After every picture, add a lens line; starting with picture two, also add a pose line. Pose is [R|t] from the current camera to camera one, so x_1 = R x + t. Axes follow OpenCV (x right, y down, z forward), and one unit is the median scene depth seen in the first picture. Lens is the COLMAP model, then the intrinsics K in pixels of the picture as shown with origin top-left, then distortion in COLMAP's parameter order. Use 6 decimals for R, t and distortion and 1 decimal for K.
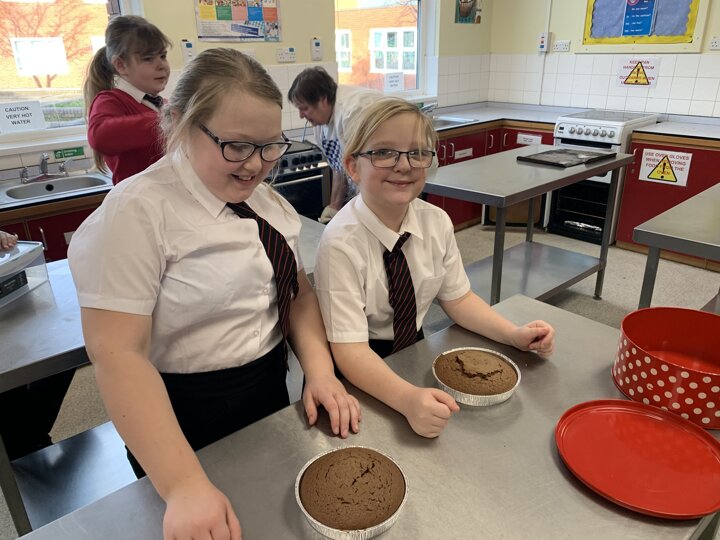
lens RADIAL K [[550.7, 0, 356.8], [0, 550.7, 265.2], [0, 0, 1]] dist [0.014243, -0.014338]
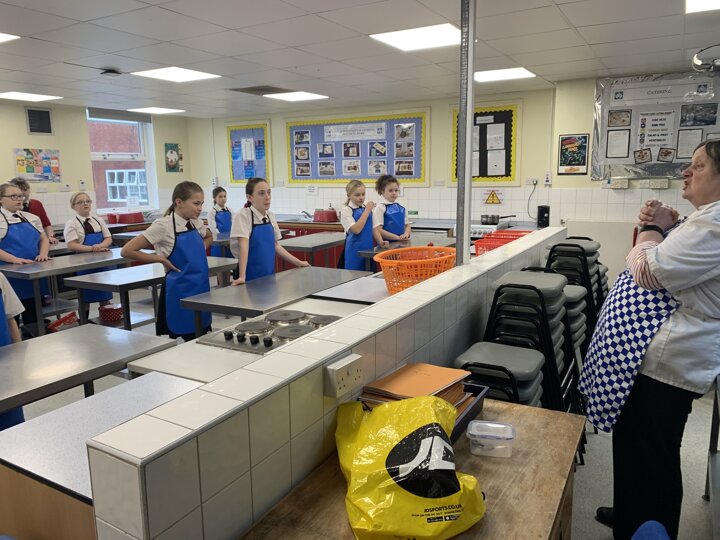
lens RADIAL K [[550.7, 0, 361.8], [0, 550.7, 272.2], [0, 0, 1]] dist [0.014243, -0.014338]
pose [[0.946539, -0.052407, 0.318303, 0.219952], [0.118879, 0.973940, -0.193157, 0.399312], [-0.299885, 0.220670, 0.928102, -1.032813]]
